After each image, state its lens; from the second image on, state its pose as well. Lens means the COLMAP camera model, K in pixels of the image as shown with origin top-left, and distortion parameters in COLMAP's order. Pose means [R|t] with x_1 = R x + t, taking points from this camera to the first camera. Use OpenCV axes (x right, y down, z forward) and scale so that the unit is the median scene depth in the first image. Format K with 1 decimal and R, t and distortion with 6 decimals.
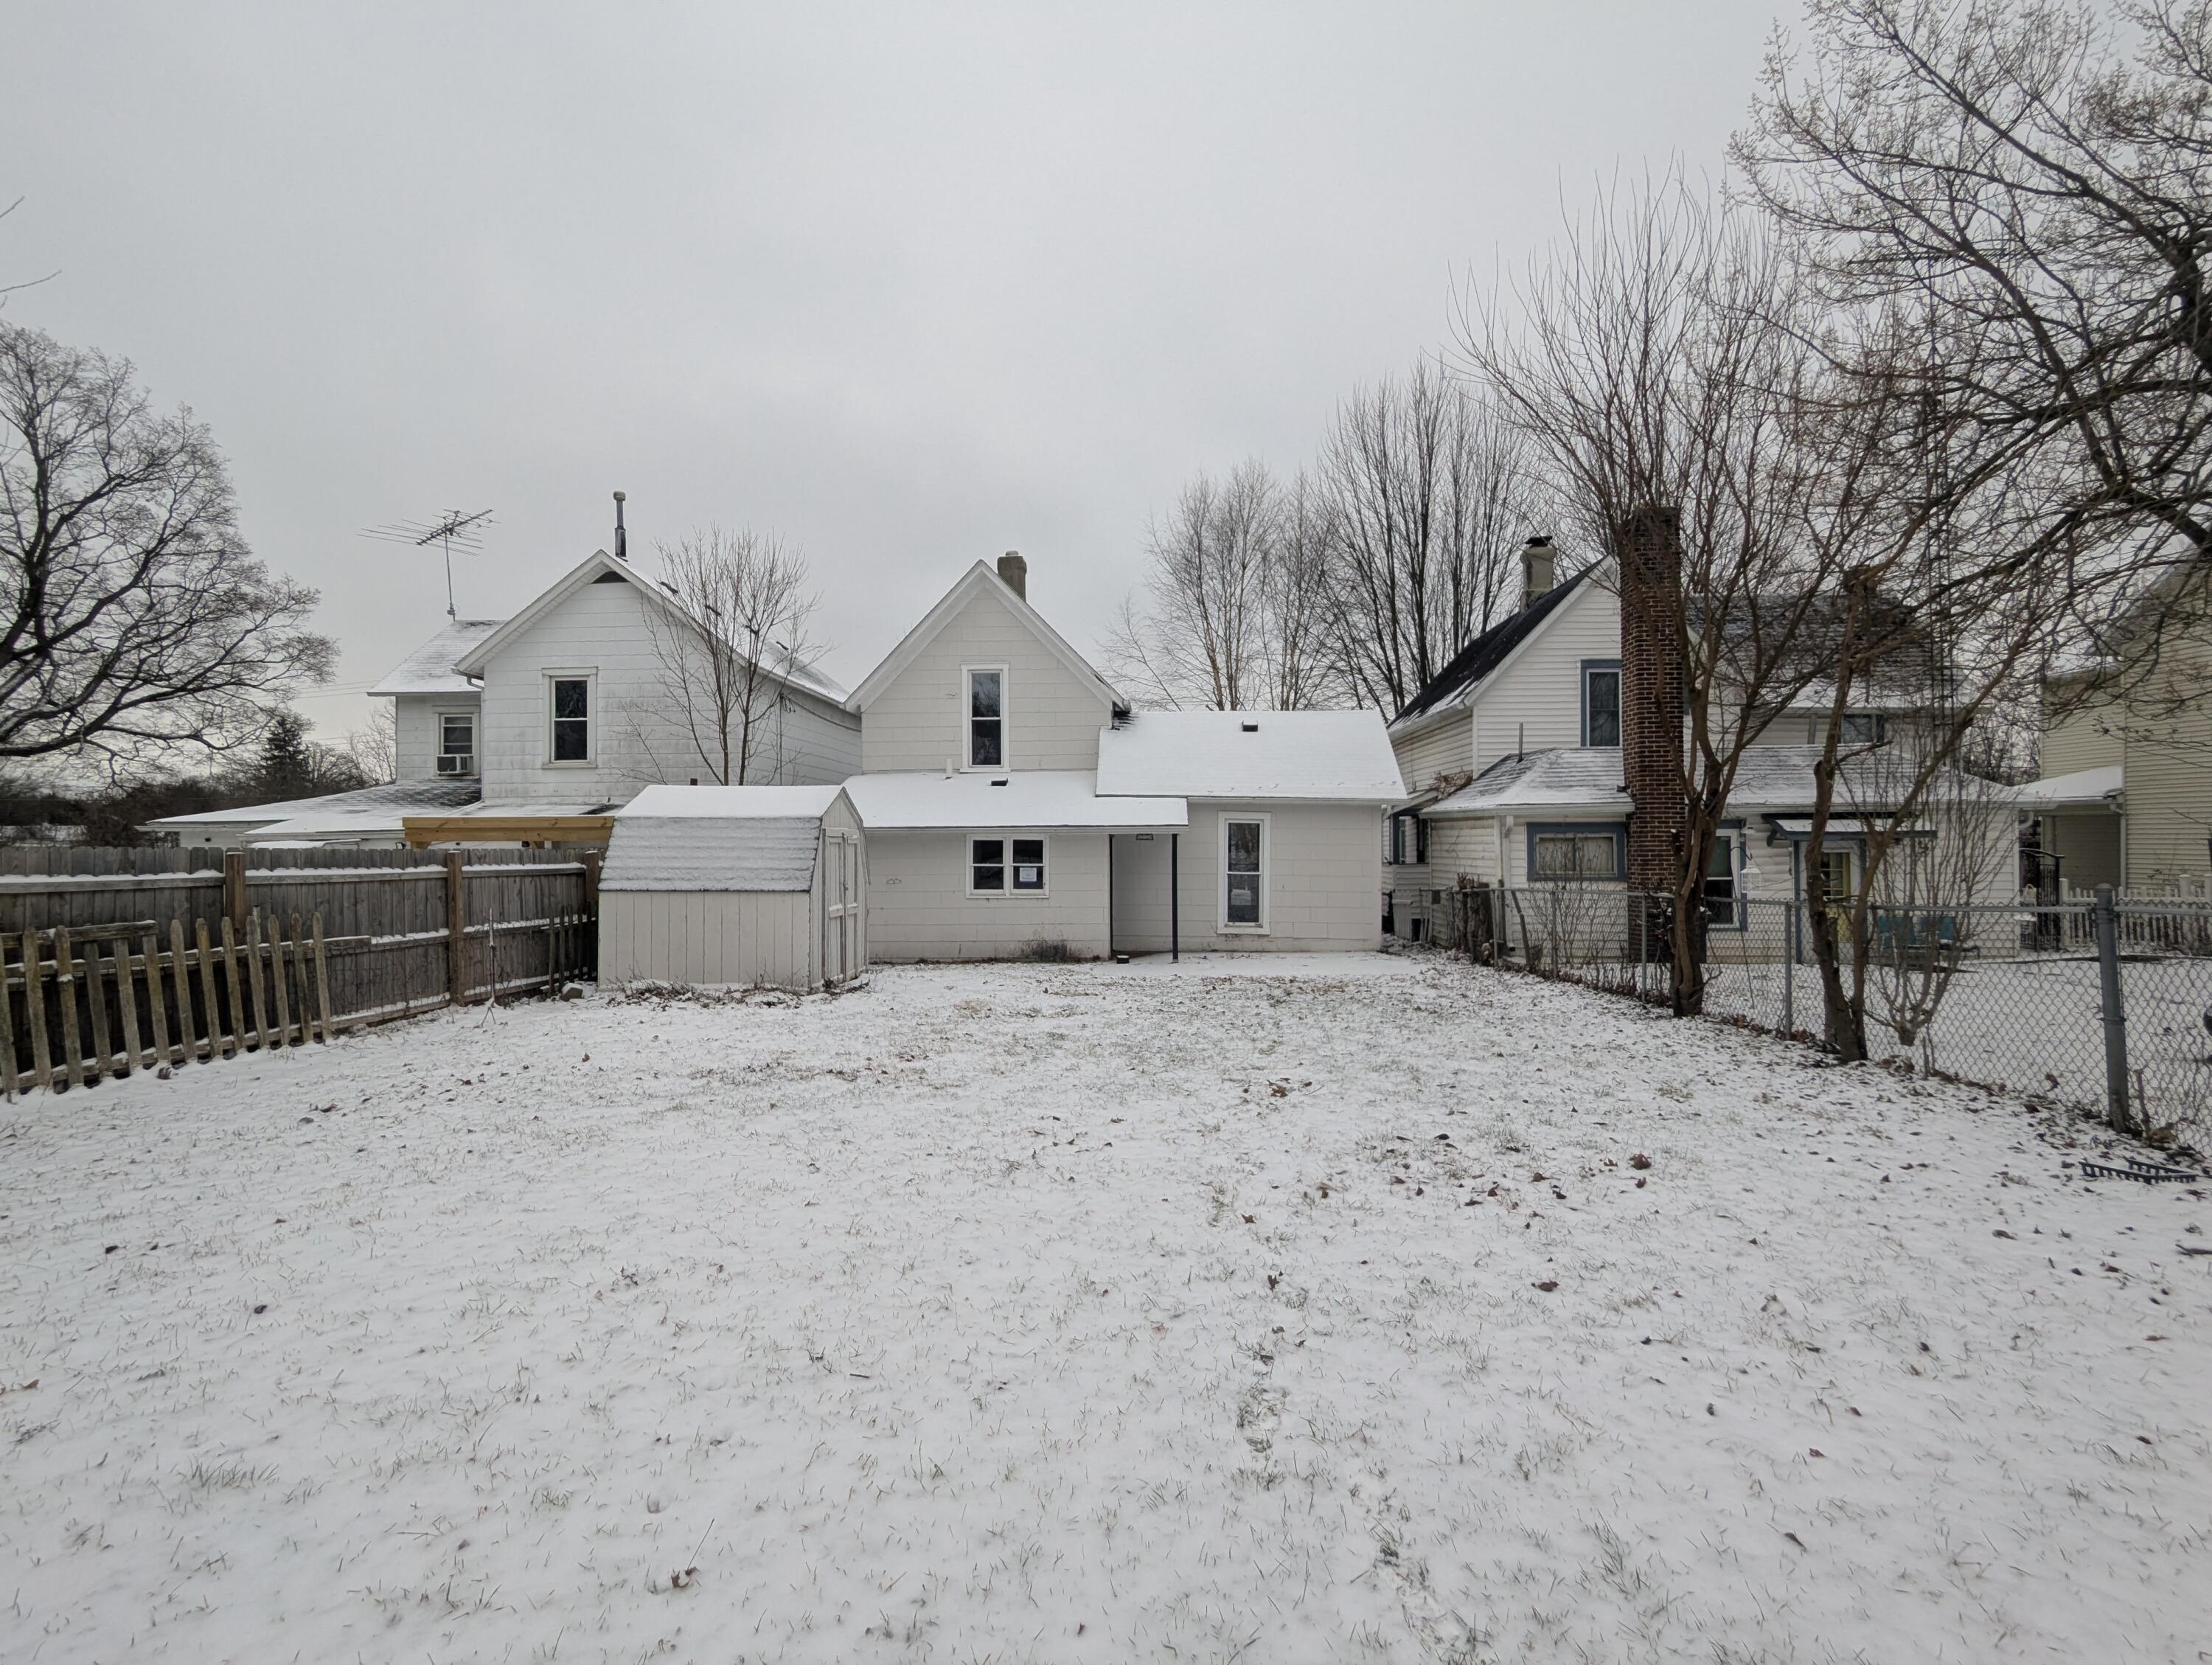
lens RADIAL K [[1039.7, 0, 1112.7], [0, 1039.7, 837.2], [0, 0, 1]] dist [0.004247, -0.000943]
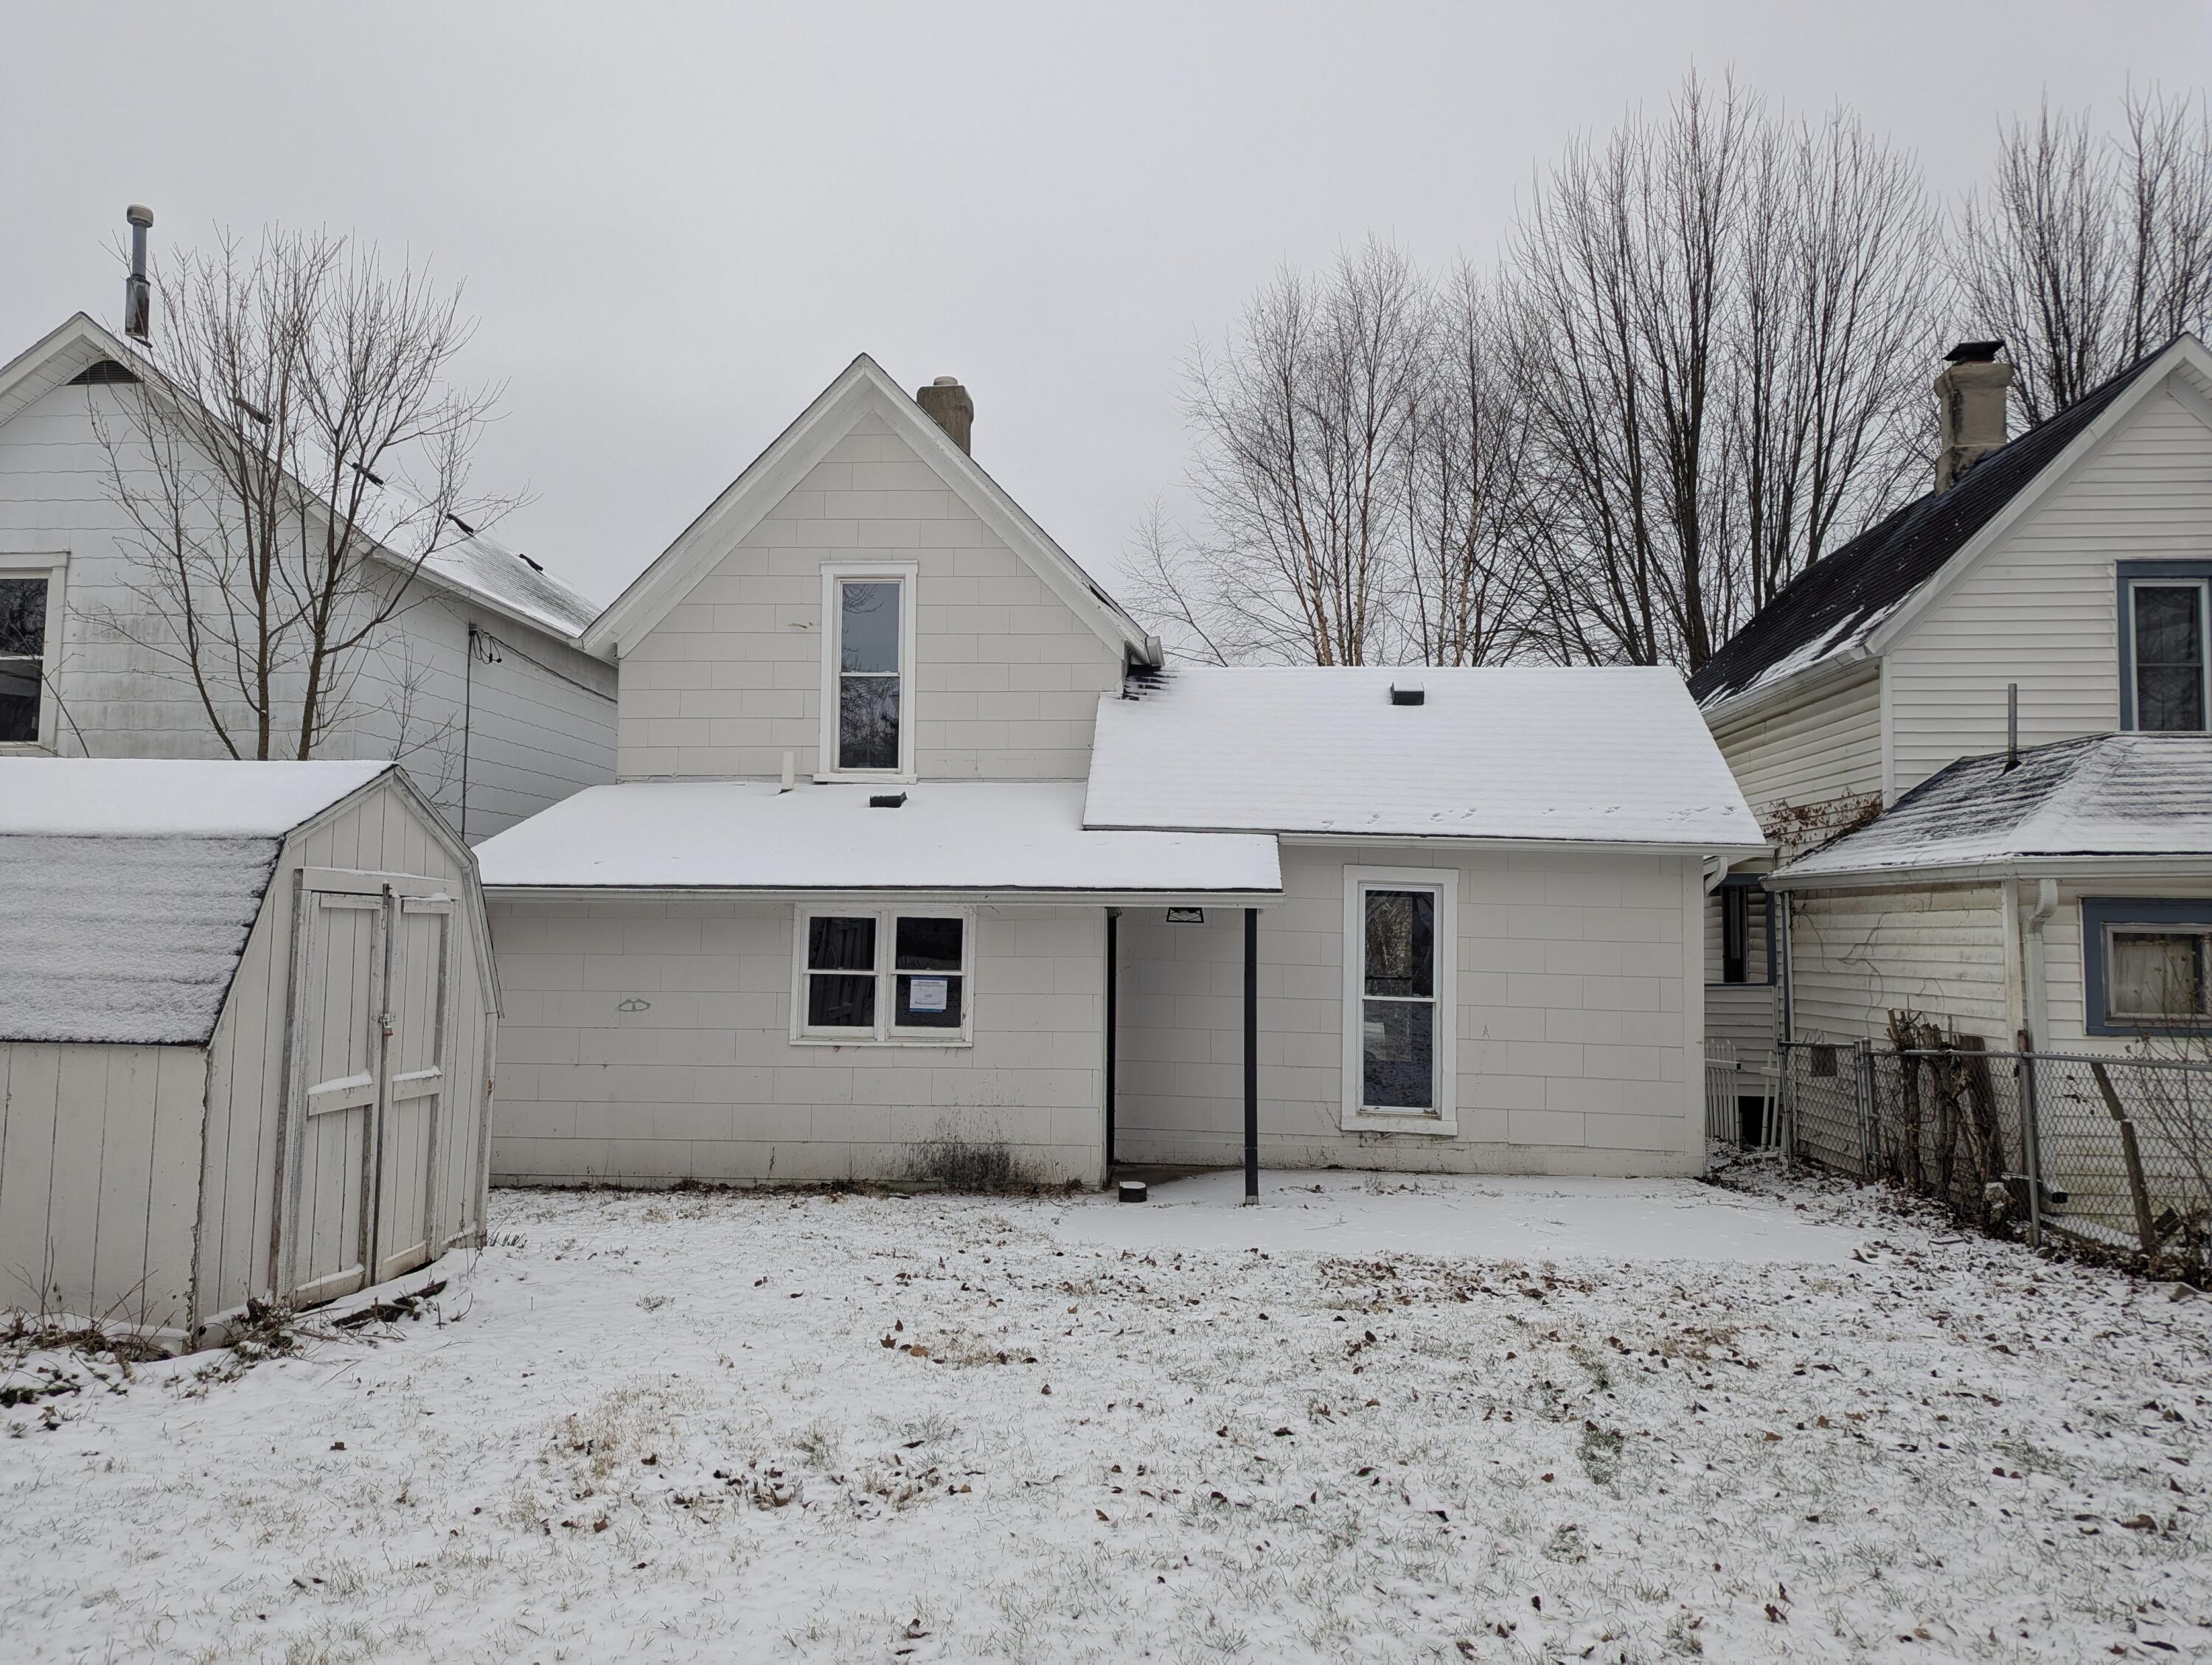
lens RADIAL K [[1546.9, 0, 1088.3], [0, 1546.9, 825.4], [0, 0, 1]] dist [0.053399, -0.036407]
pose [[0.999198, 0.014360, -0.037385, 0.012308], [-0.016840, 0.997618, -0.066899, 0.005903], [0.036335, 0.067475, 0.997059, 0.300651]]
